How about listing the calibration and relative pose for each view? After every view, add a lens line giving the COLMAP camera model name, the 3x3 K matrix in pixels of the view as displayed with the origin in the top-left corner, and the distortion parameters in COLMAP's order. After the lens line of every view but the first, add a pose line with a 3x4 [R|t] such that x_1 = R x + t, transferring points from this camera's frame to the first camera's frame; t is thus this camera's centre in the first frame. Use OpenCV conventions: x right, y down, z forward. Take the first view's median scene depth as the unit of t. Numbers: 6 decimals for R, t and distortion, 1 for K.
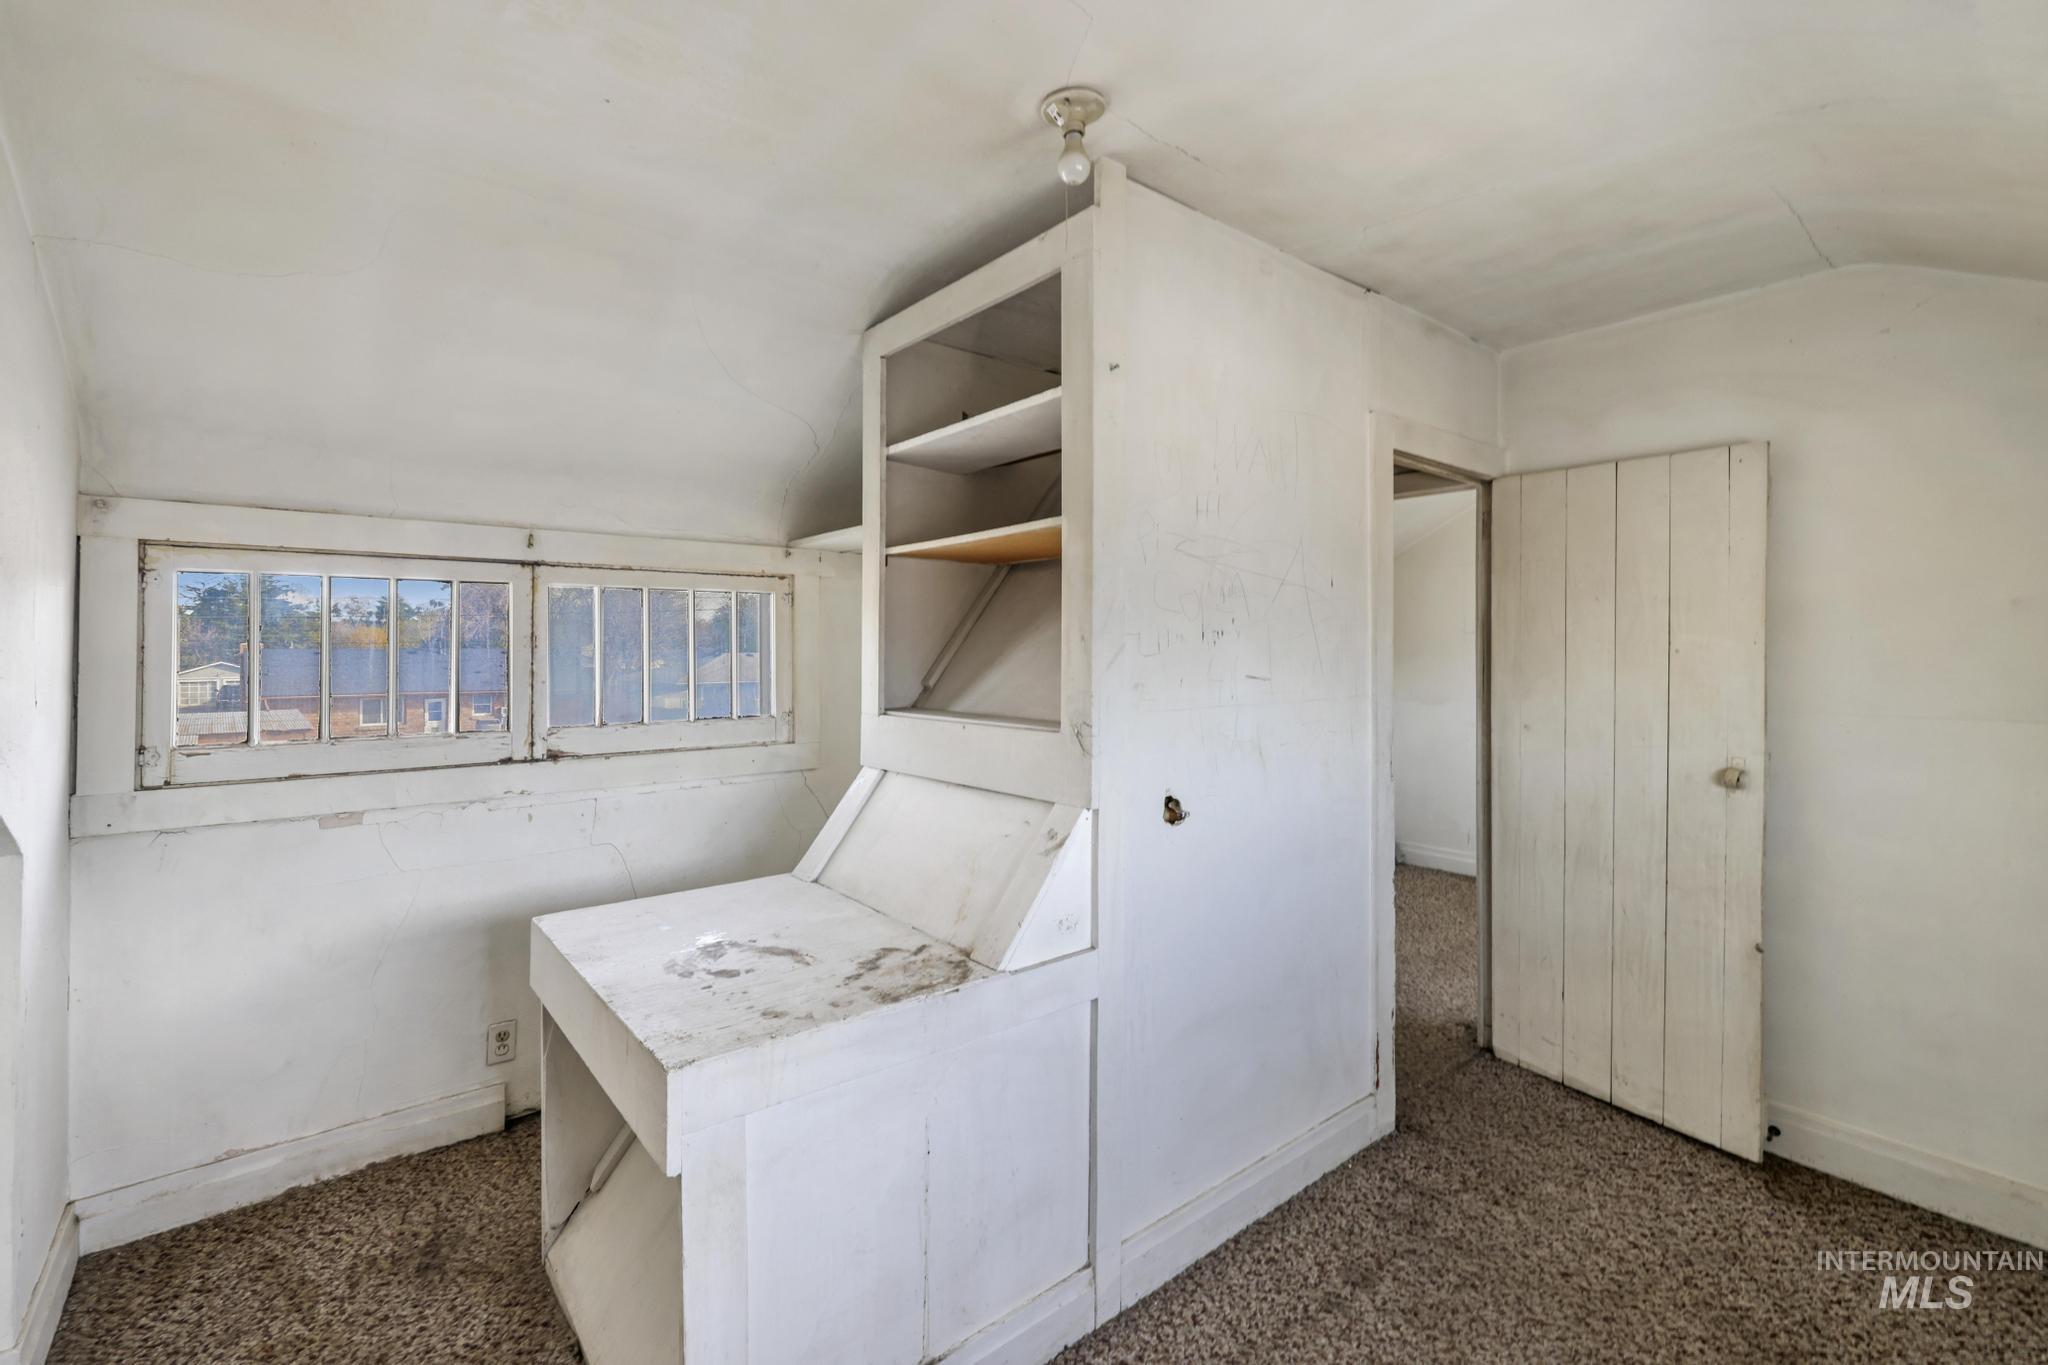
lens RADIAL K [[895.6, 0, 1001.8], [0, 895.6, 667.4], [0, 0, 1]] dist [-0.030756, 0.000427]
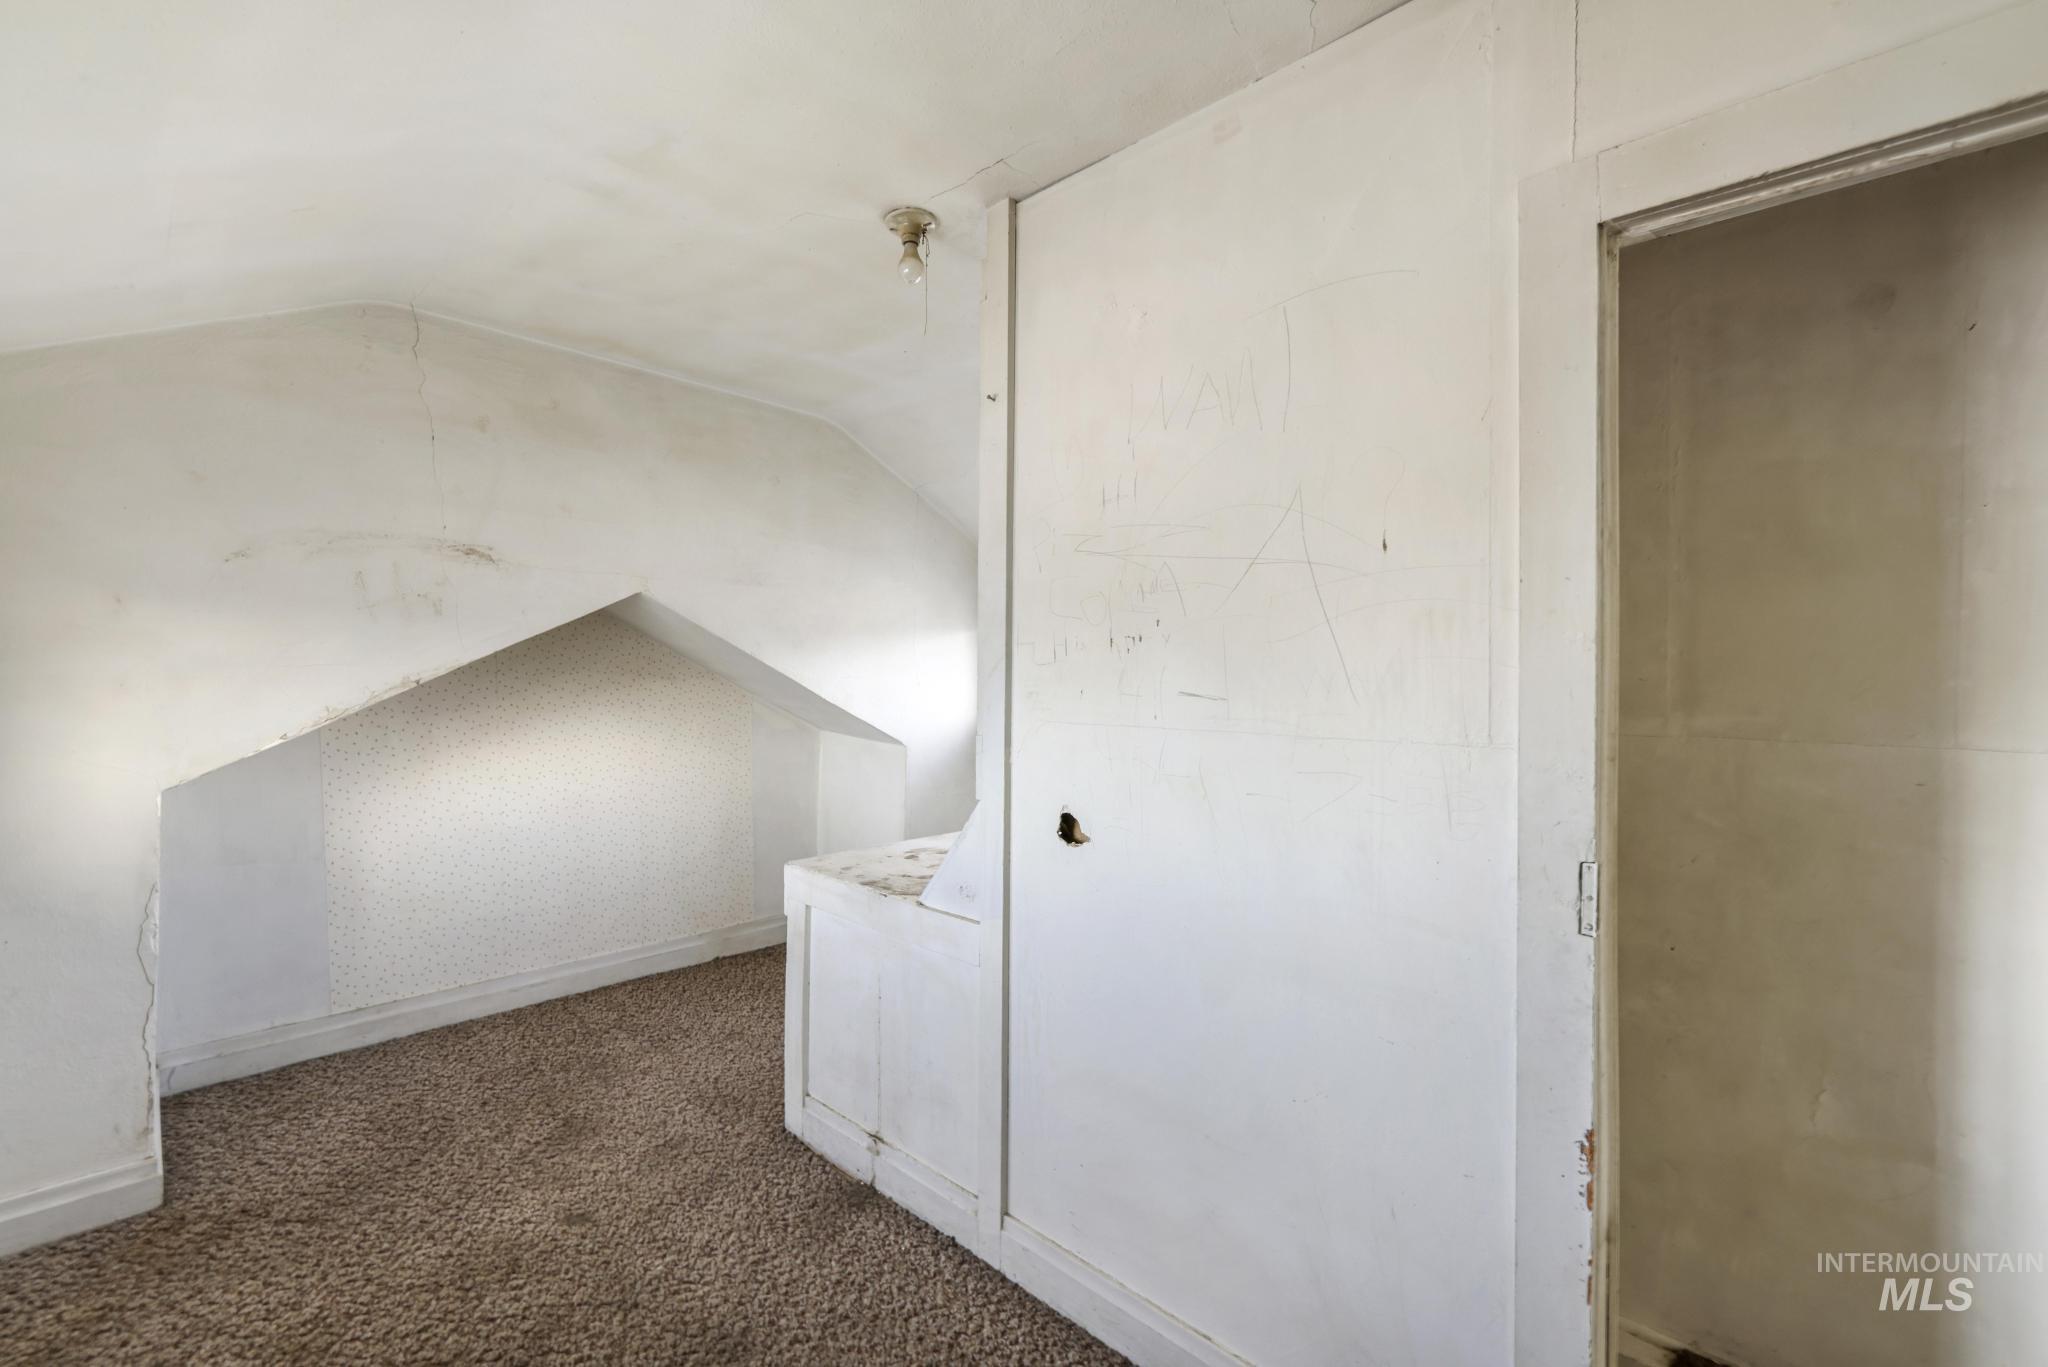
lens RADIAL K [[895.6, 0, 1001.8], [0, 895.6, 668.4], [0, 0, 1]] dist [-0.030756, 0.000427]
pose [[0.096923, 0.020330, -0.995084, 1.084241], [-0.006170, 0.999784, 0.019825, -0.027019], [0.995273, 0.004218, 0.097027, 0.810011]]
